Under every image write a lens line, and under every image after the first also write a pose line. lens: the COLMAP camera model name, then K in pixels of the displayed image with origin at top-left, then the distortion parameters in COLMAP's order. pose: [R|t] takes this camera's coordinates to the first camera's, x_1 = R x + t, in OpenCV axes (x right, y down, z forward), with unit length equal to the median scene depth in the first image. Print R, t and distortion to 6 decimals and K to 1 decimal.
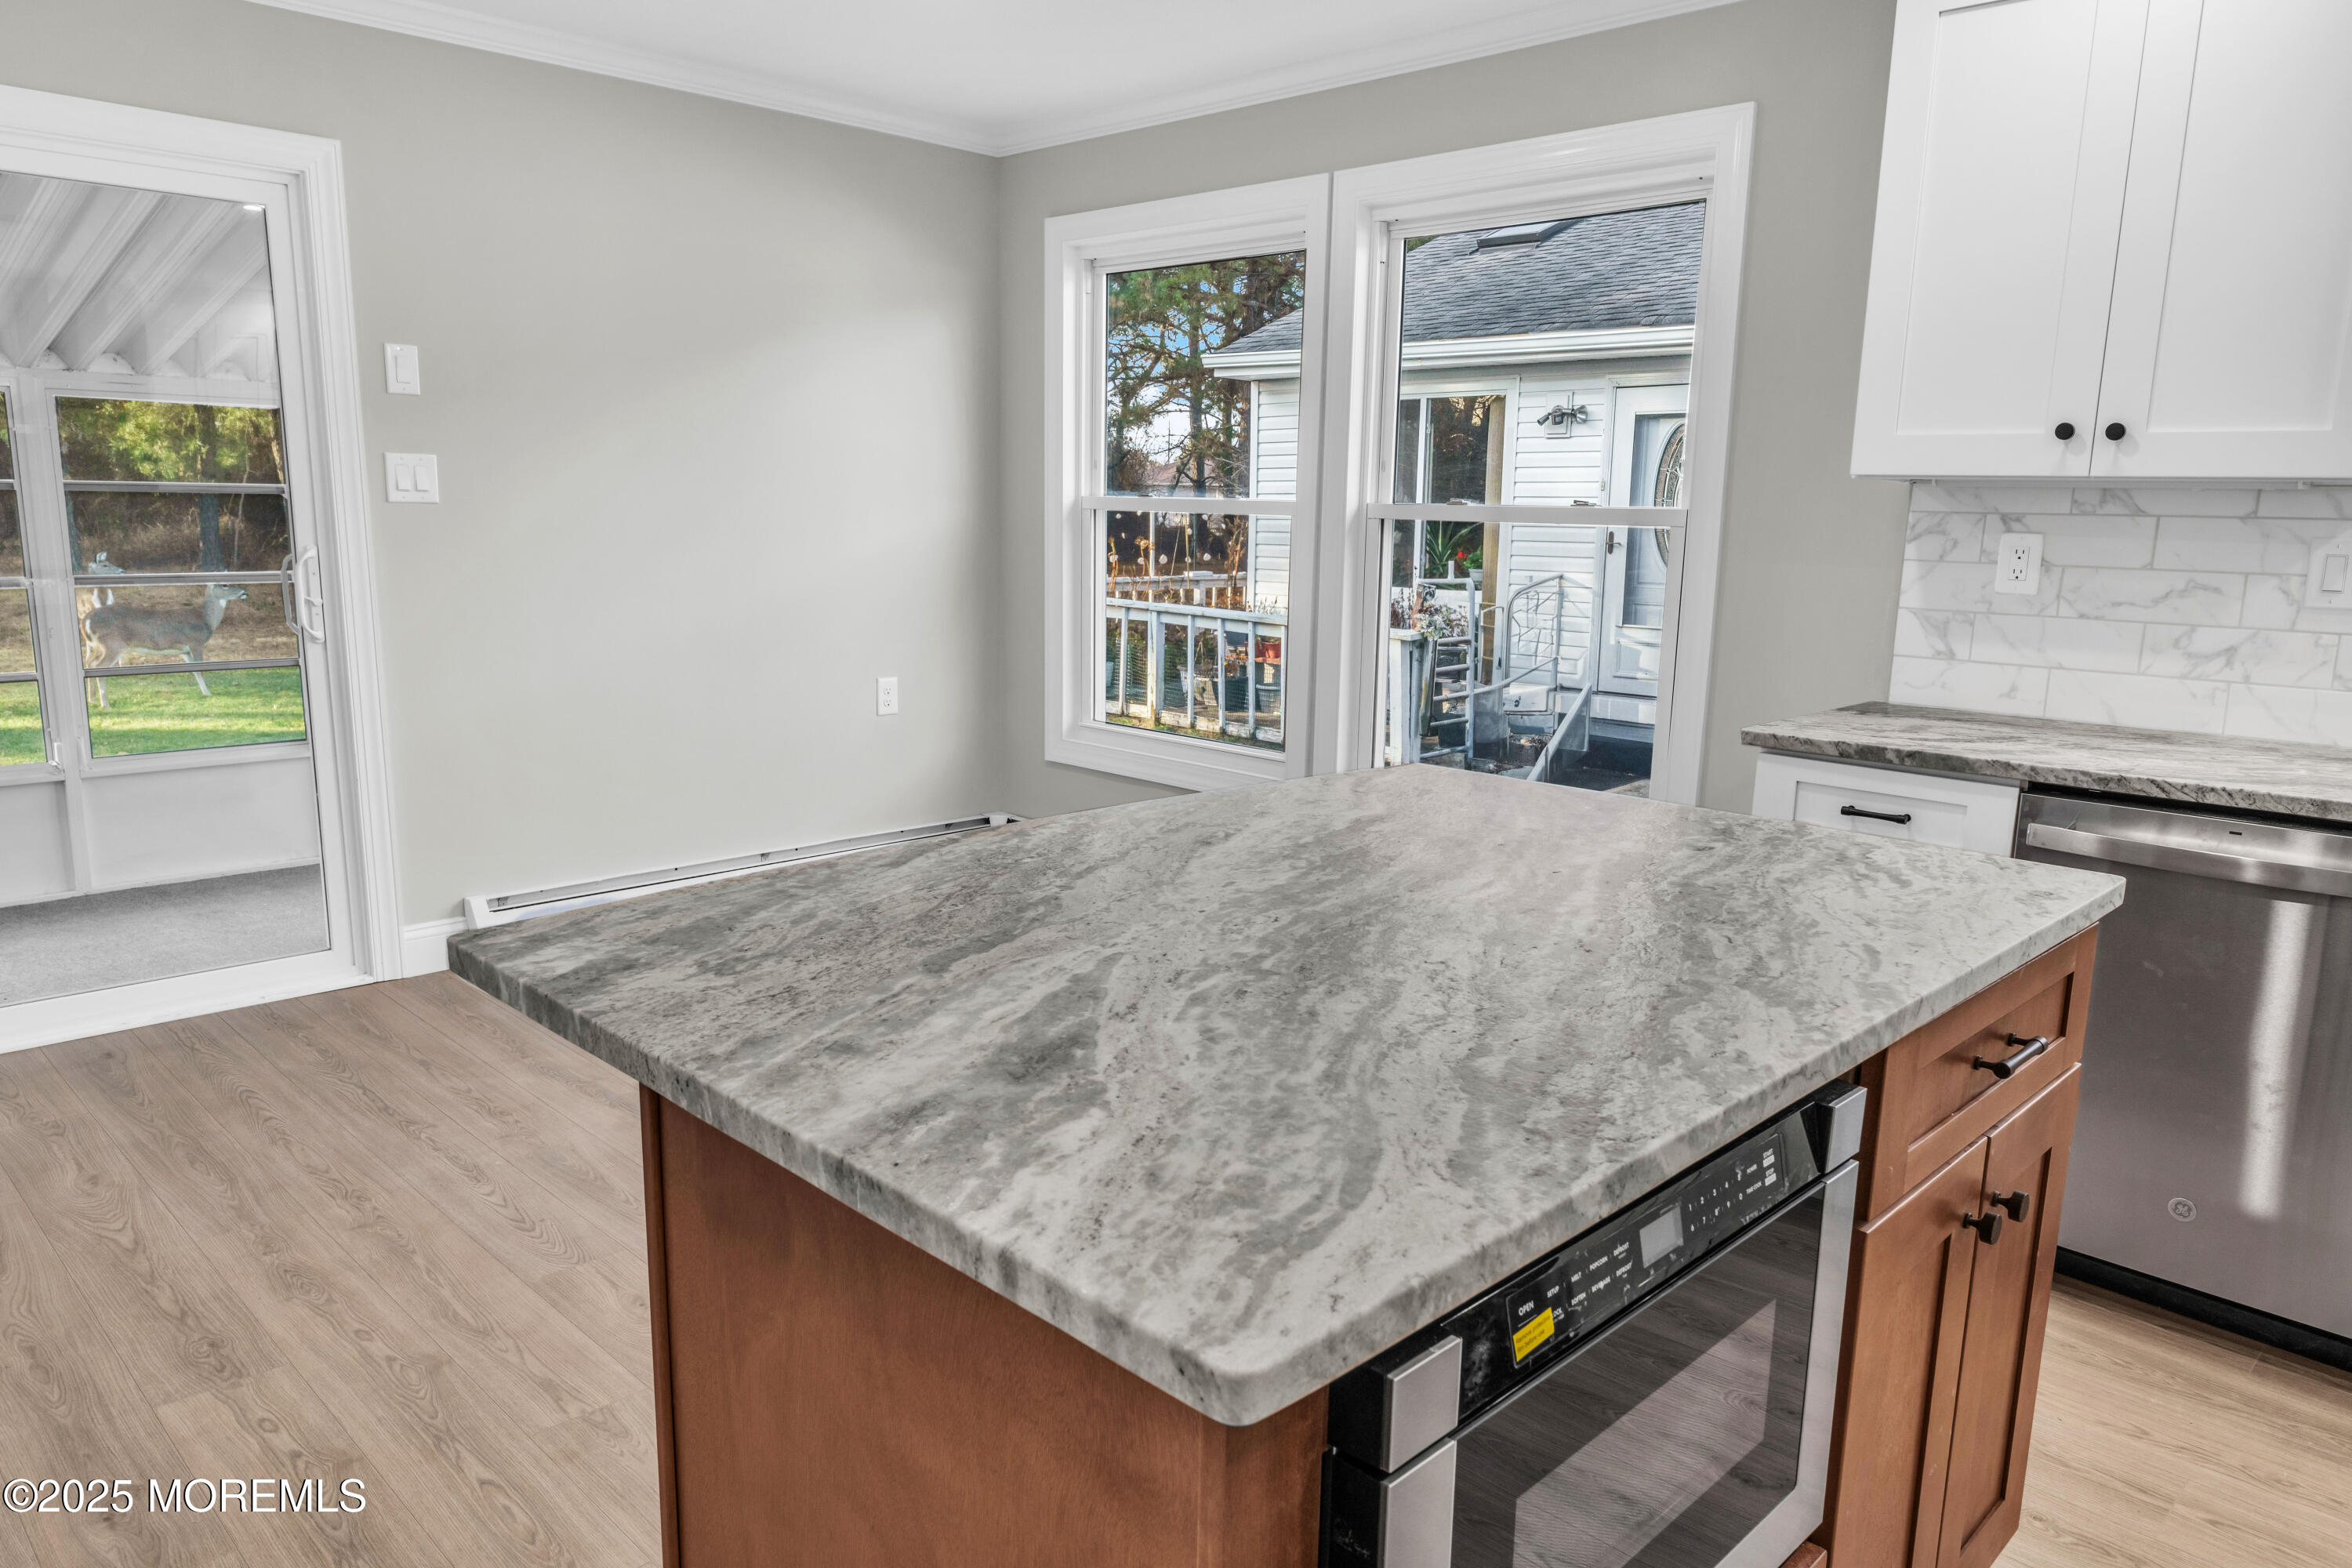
lens RADIAL K [[1550.2, 0, 1176.0], [0, 1550.2, 784.0], [0, 0, 1]] dist [0.003057, -0.000522]
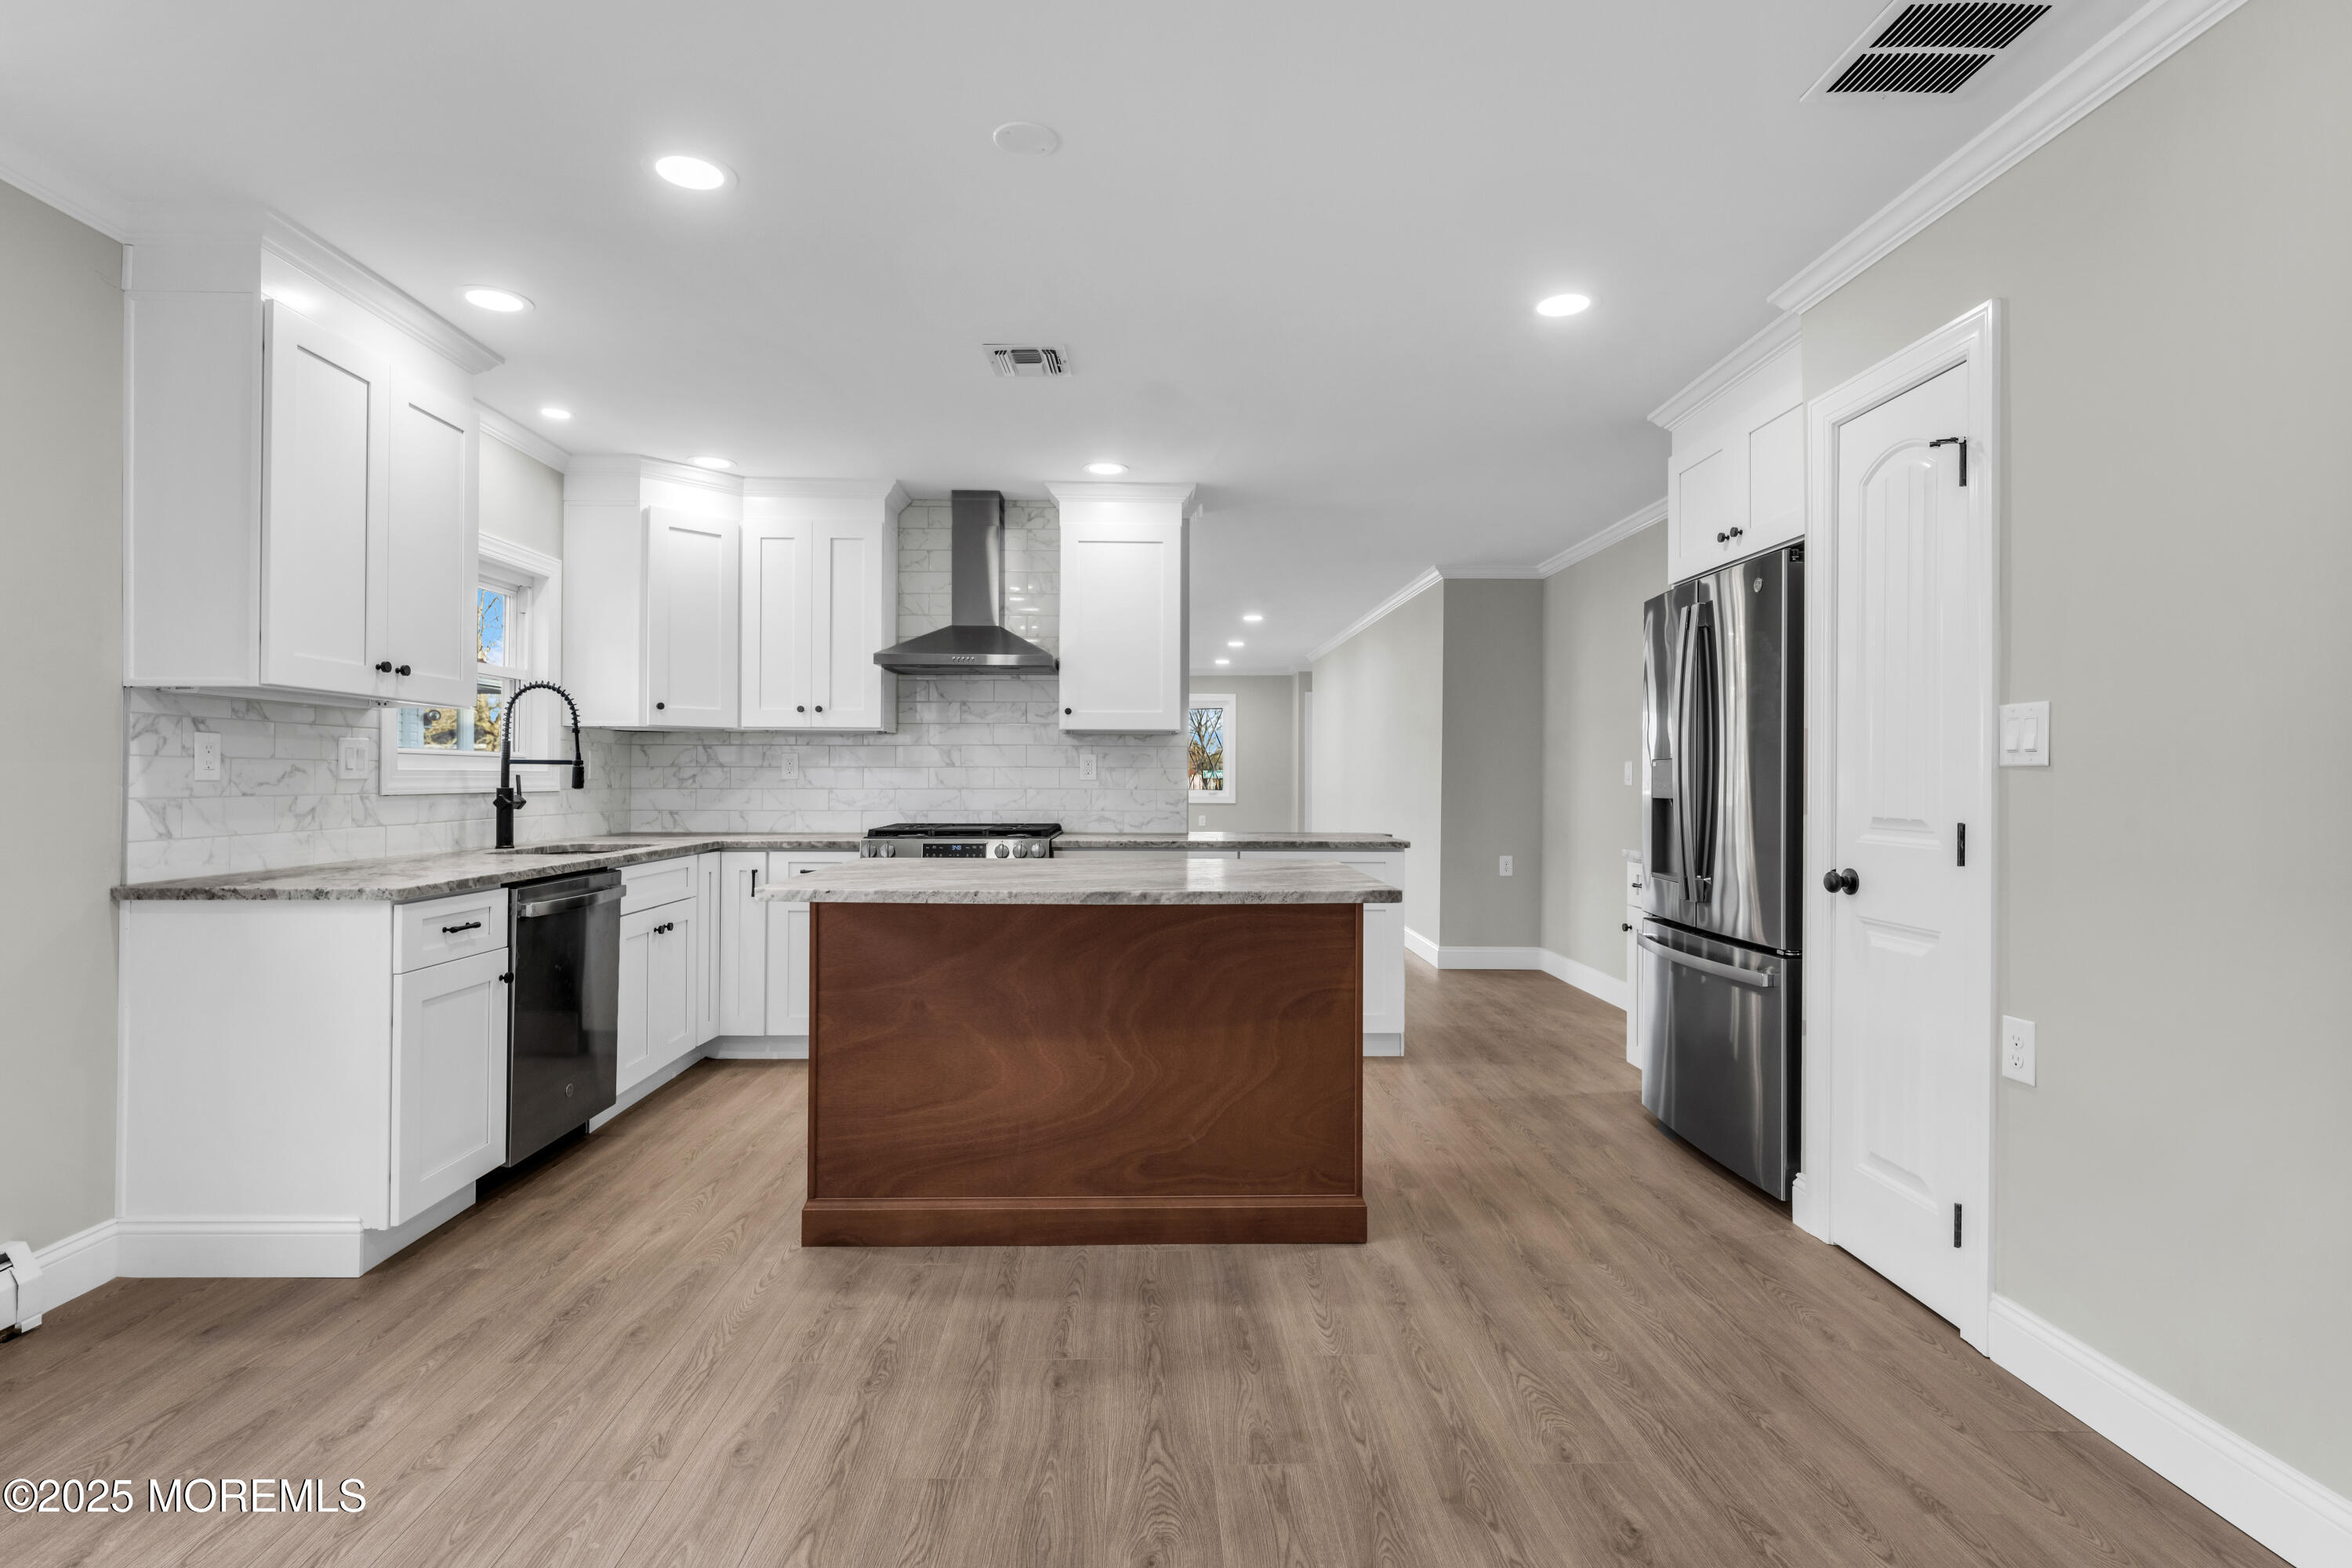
lens RADIAL K [[1127.7, 0, 1171.2], [0, 1127.7, 768.1], [0, 0, 1]] dist [-0.000573, -0.000651]
pose [[-0.720587, -0.014444, 0.693214, -0.658648], [0.109636, 0.984832, 0.134486, -0.172563], [-0.684641, 0.172910, -0.708074, 1.130919]]
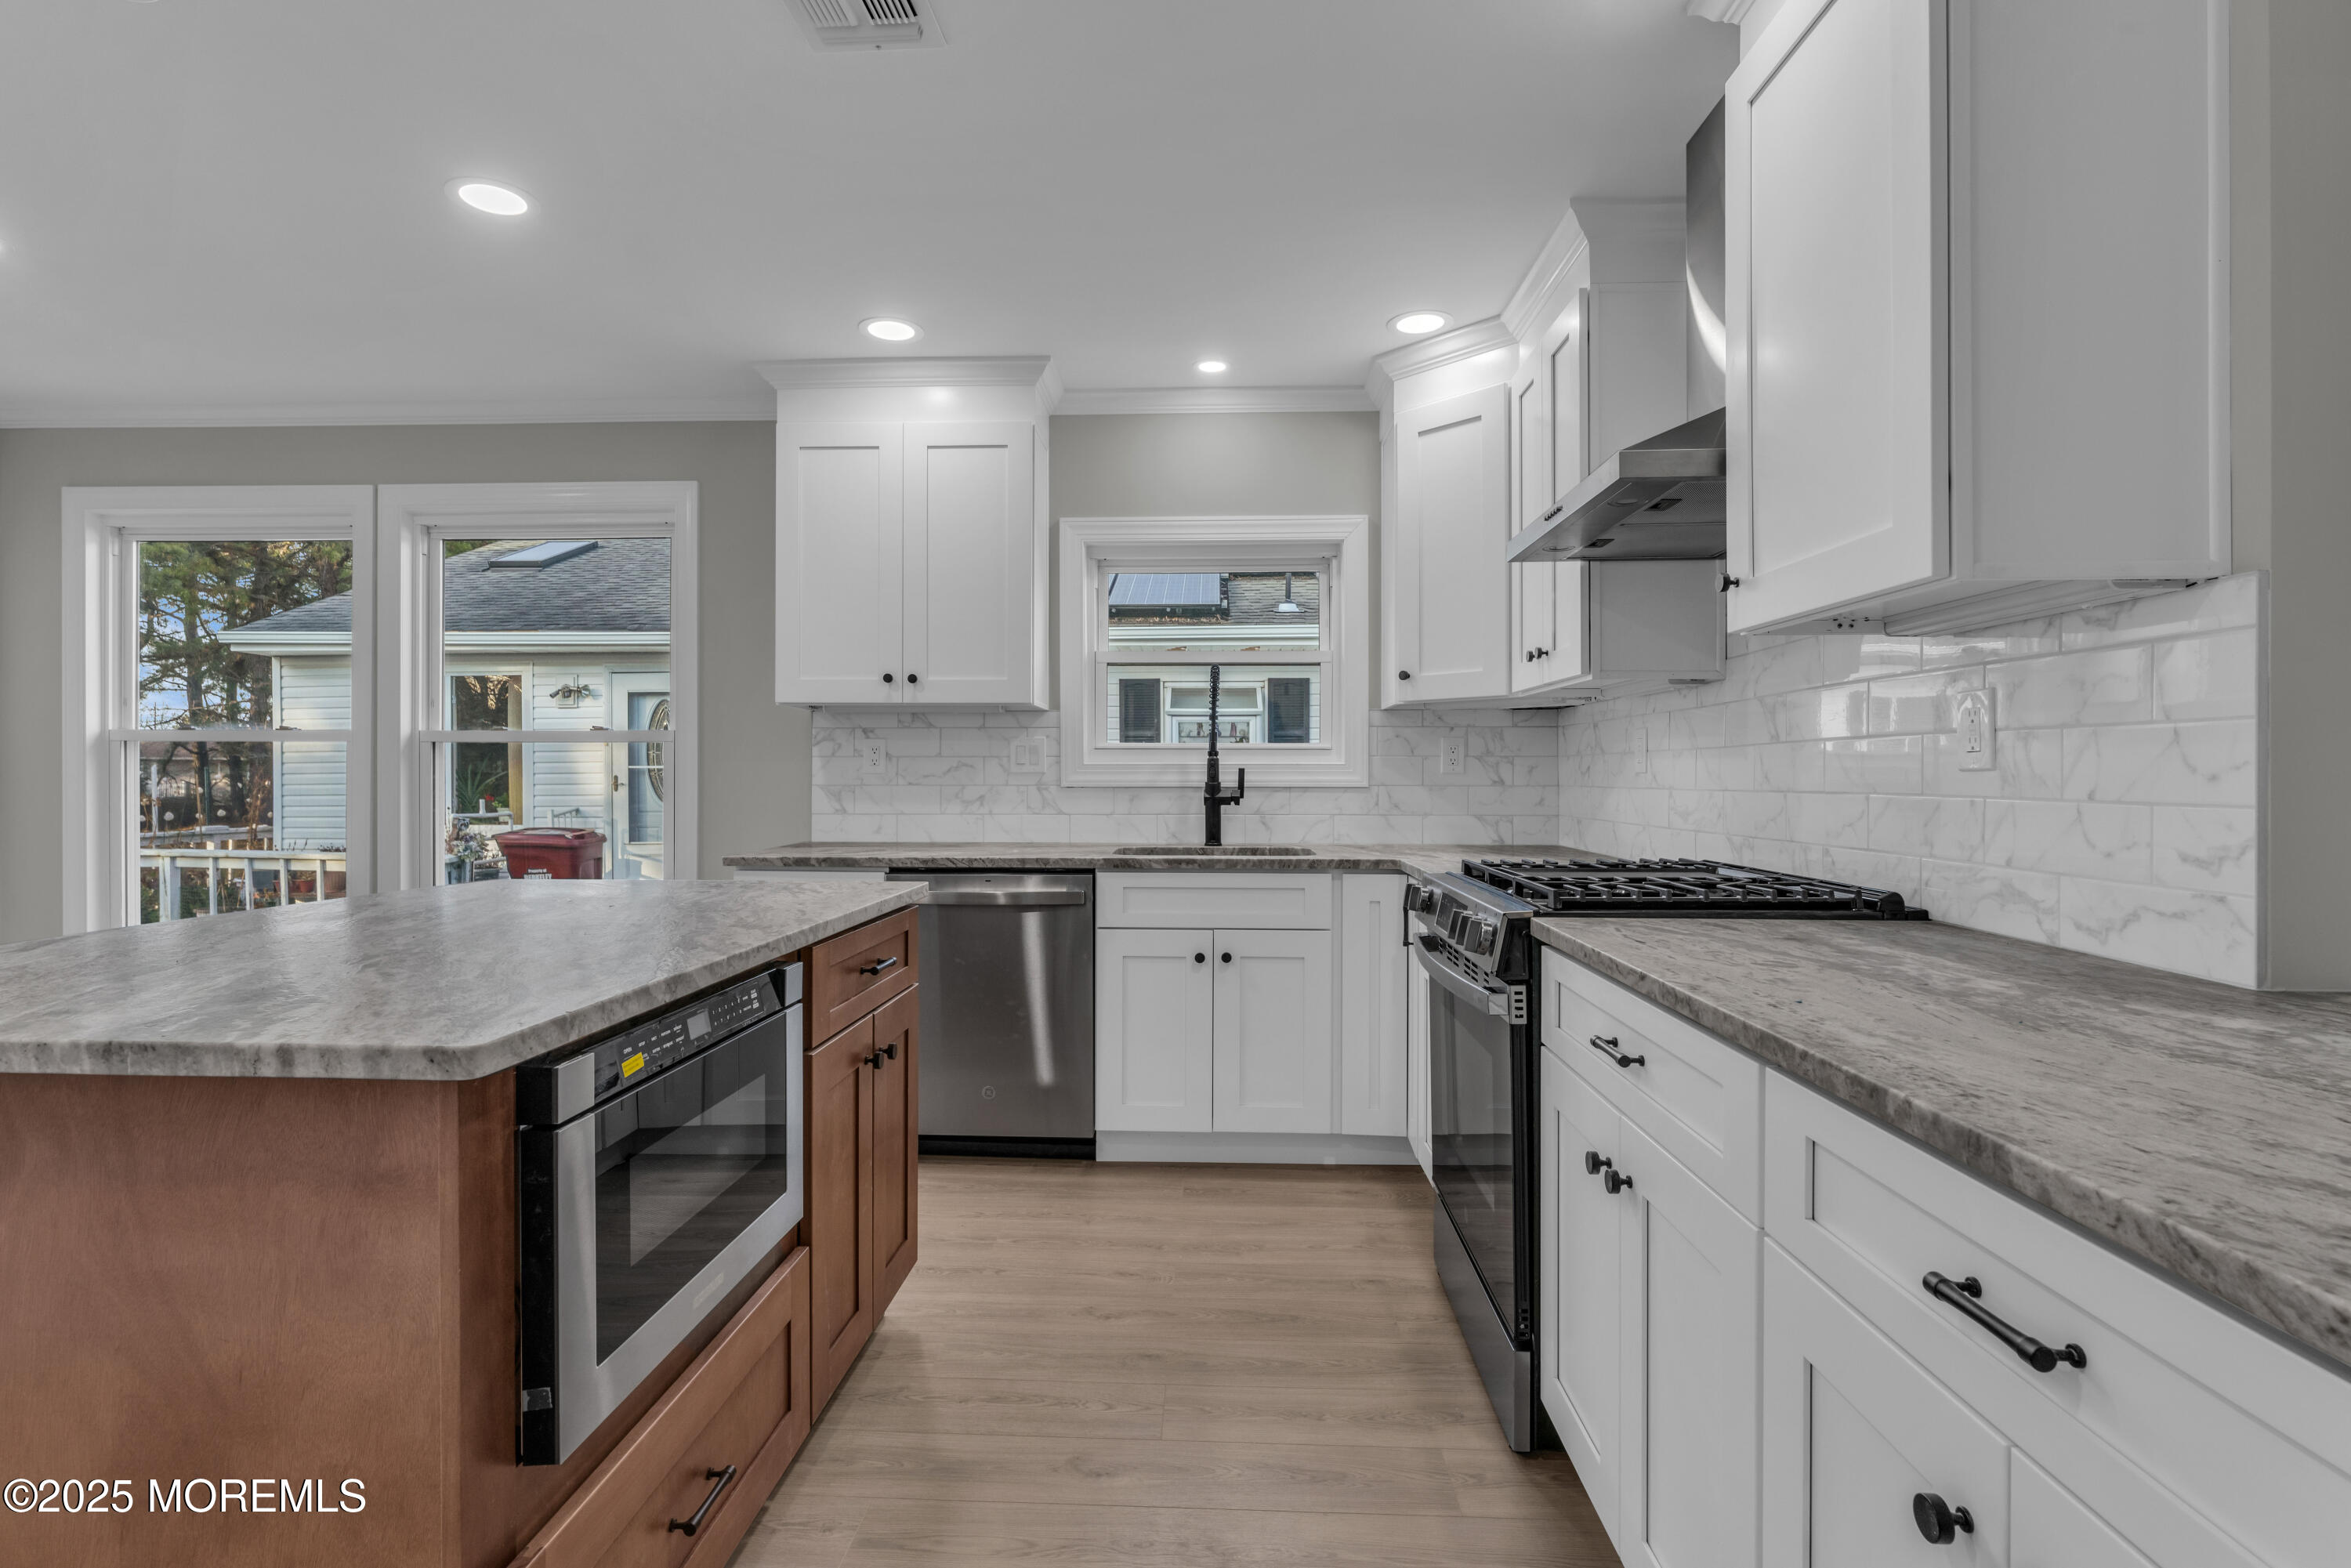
lens RADIAL K [[1118.1, 0, 1165.9], [0, 1118.1, 773.6], [0, 0, 1]] dist [-0.002118, -0.000256]
pose [[0.744047, -0.017169, 0.667907, -0.052917], [0.134223, 0.983131, -0.124252, 0.078302], [-0.654506, 0.182097, 0.733800, -0.133325]]
